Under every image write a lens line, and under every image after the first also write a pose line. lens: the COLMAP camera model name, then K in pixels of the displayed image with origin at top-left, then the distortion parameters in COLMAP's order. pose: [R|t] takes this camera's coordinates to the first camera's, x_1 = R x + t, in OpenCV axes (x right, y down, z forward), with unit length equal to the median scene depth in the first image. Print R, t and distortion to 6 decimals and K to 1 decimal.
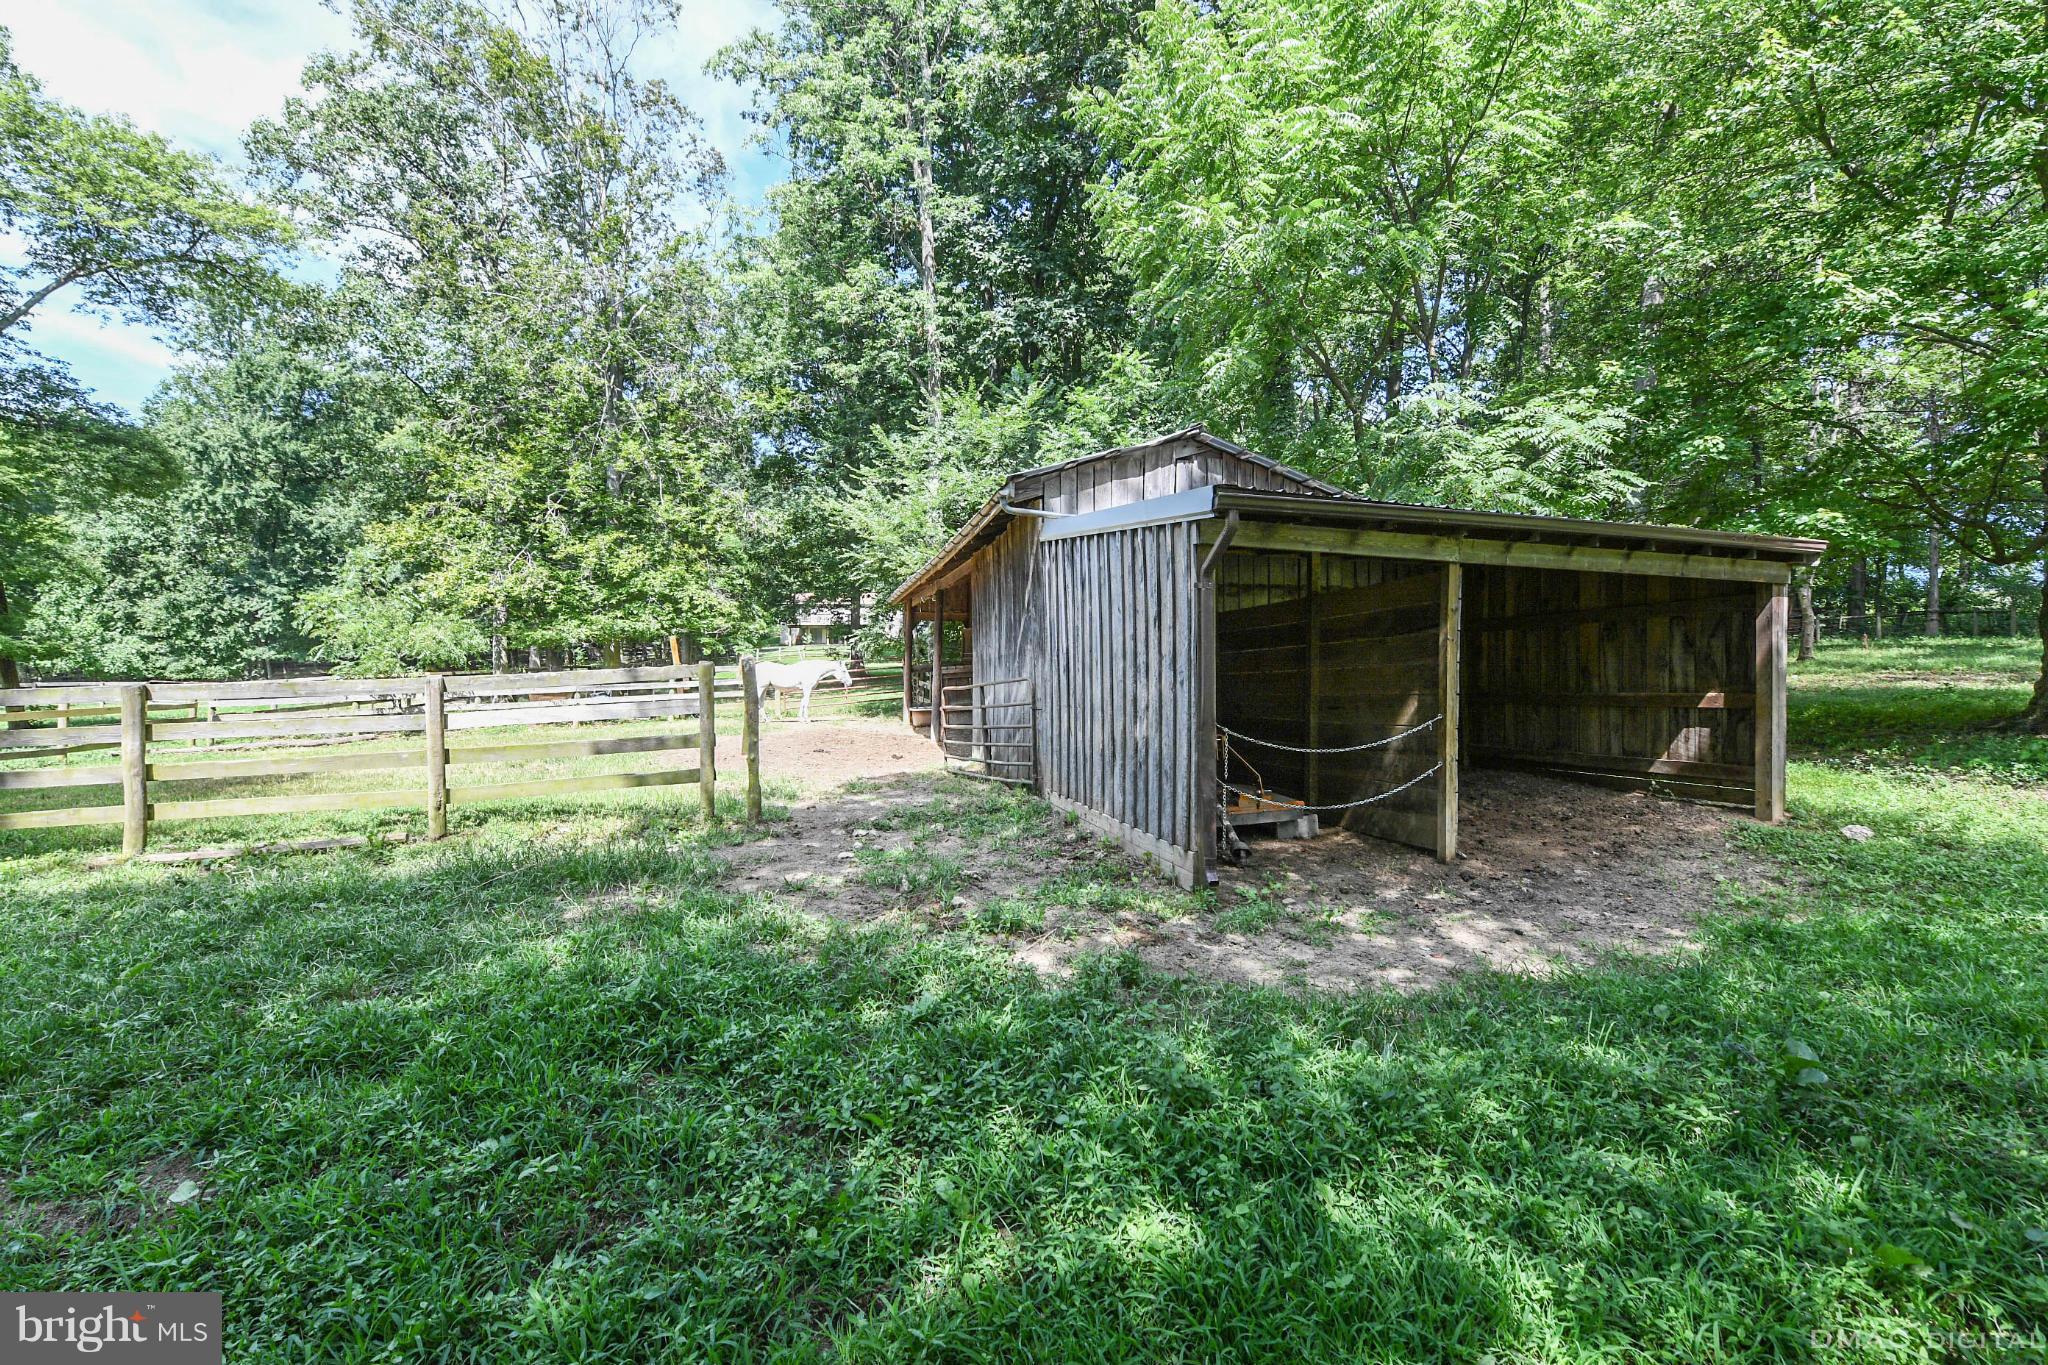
lens RADIAL K [[902.7, 0, 1023.0], [0, 902.7, 674.5], [0, 0, 1]] dist [-0.000349, -0.000011]
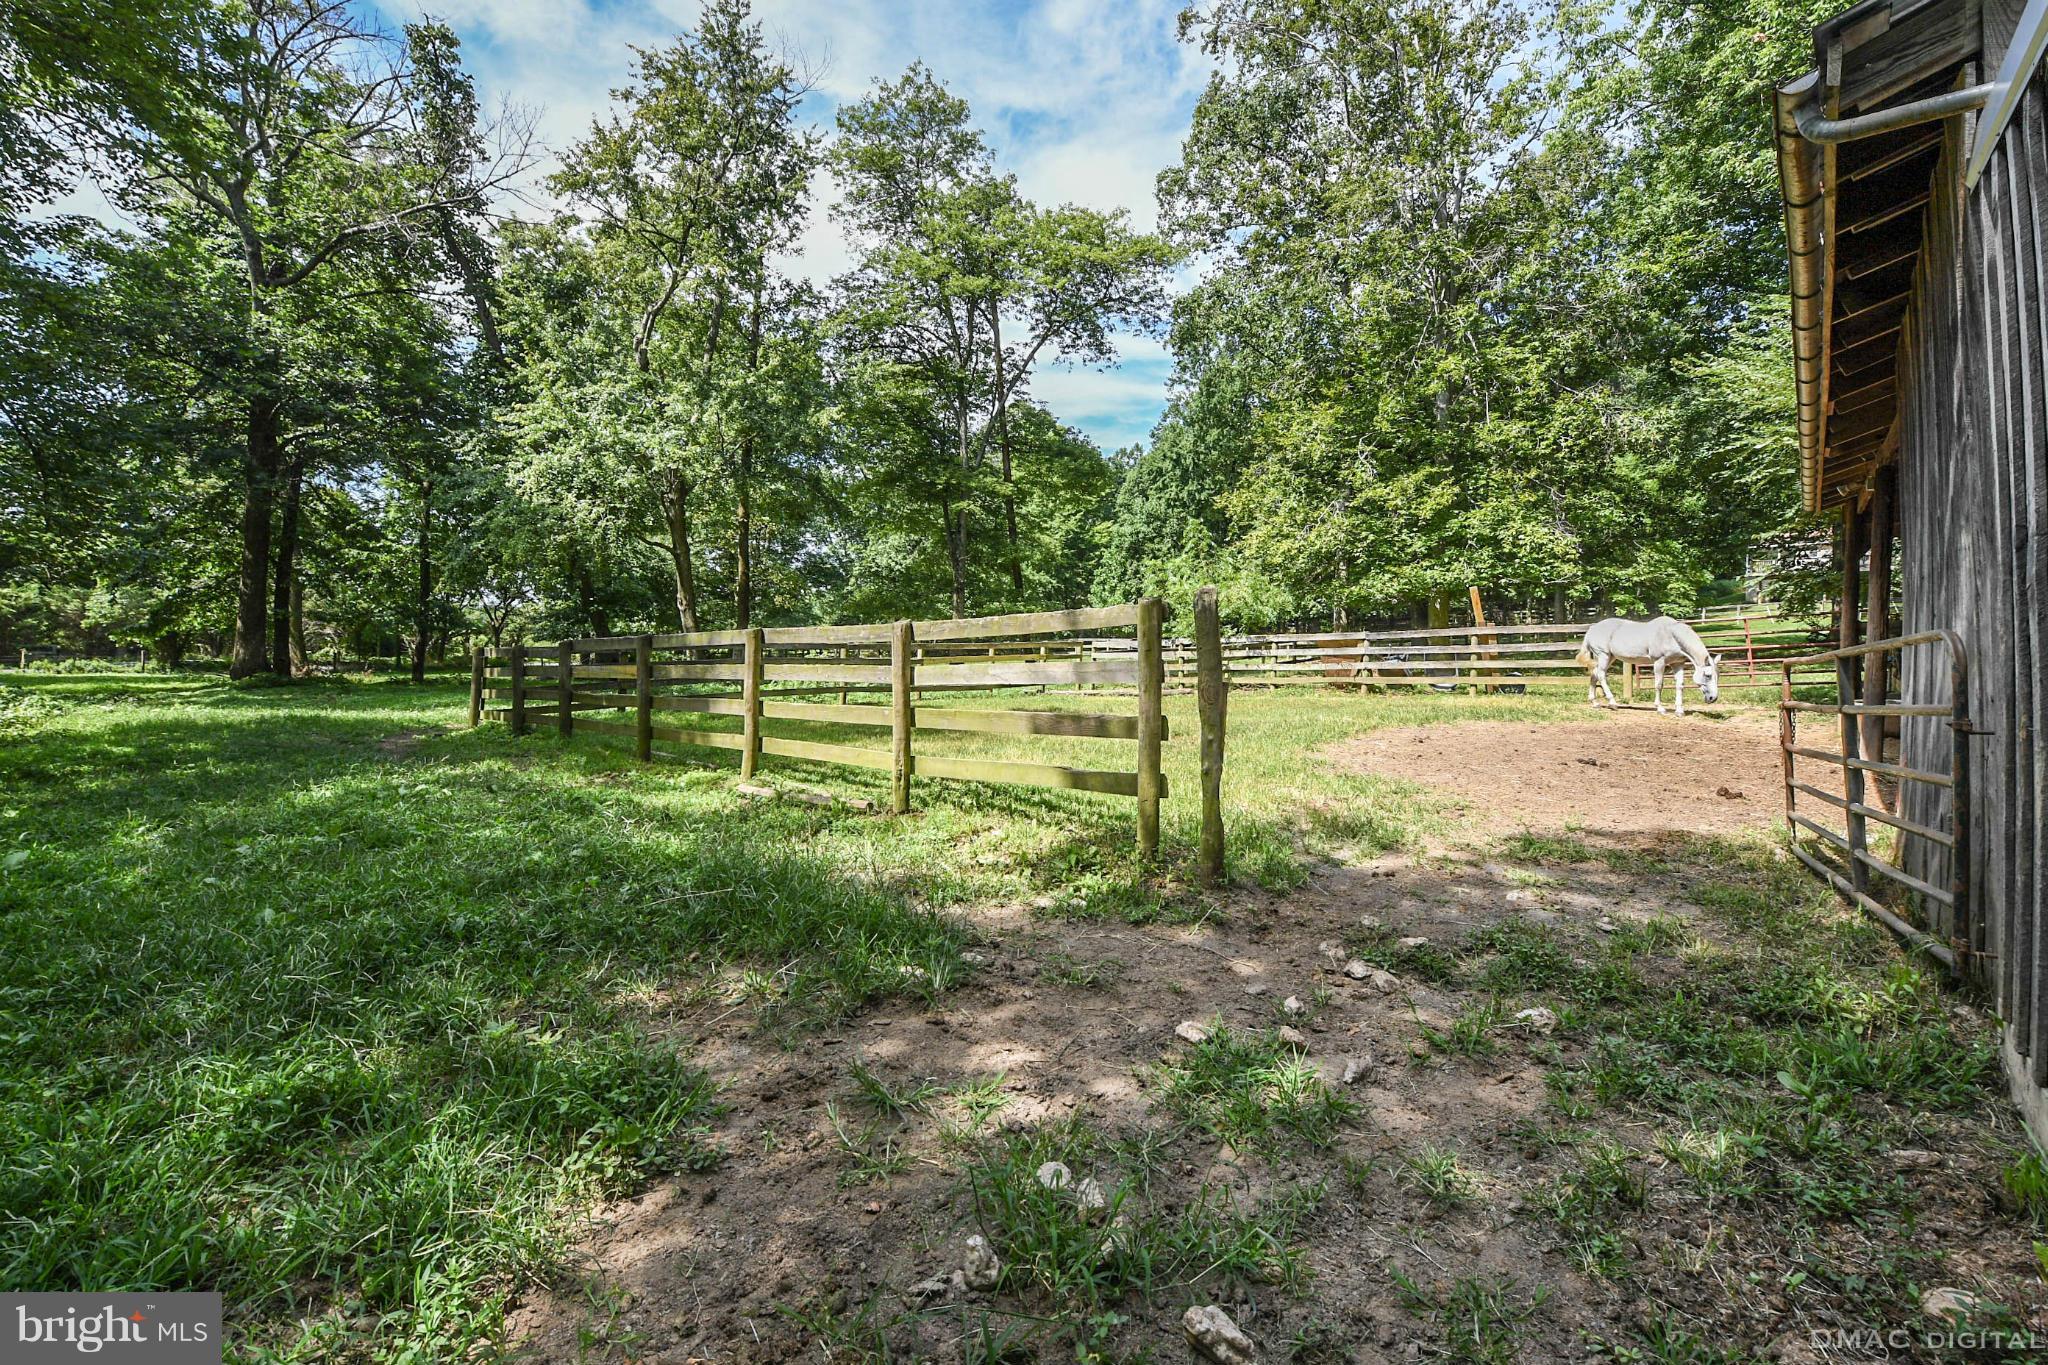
lens RADIAL K [[872.0, 0, 1023.8], [0, 872.0, 626.4], [0, 0, 1]] dist [-0.017192, -0.000091]
pose [[0.524139, 0.003245, -0.851626, 0.043178], [-0.018550, 0.999799, -0.007607, 0.004302], [0.851431, 0.019785, 0.524094, 0.260426]]
